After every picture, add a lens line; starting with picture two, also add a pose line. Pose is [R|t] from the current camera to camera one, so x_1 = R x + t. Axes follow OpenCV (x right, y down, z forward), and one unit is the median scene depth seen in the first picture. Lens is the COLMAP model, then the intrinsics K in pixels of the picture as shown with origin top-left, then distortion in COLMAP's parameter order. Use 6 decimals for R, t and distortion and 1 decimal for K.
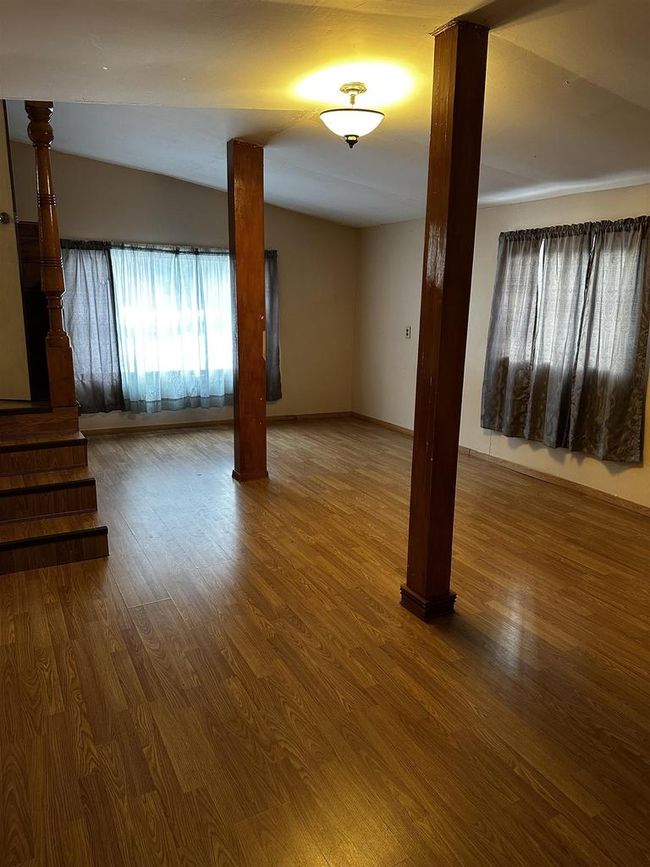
lens RADIAL K [[602.4, 0, 321.8], [0, 602.4, 436.2], [0, 0, 1]] dist [0.003585, -0.017652]
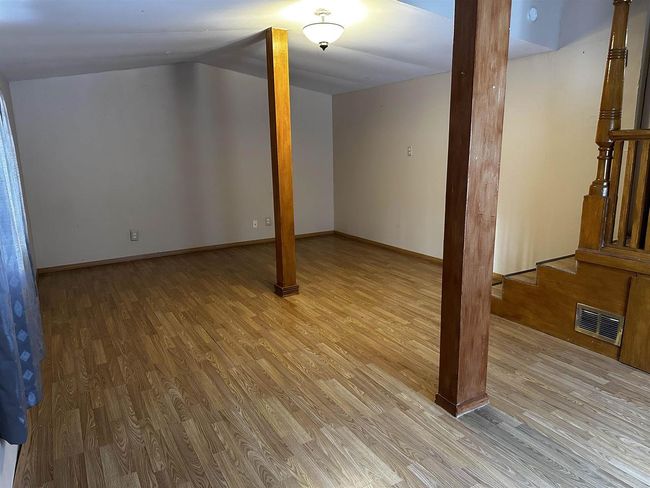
lens RADIAL K [[451.6, 0, 322.5], [0, 451.6, 244.1], [0, 0, 1]] dist [0.003585, -0.017652]
pose [[-0.999300, 0.011632, -0.035553, 0.074544], [-0.004737, 0.903430, 0.428709, -0.401342], [0.037107, 0.428577, -0.902743, 1.716763]]
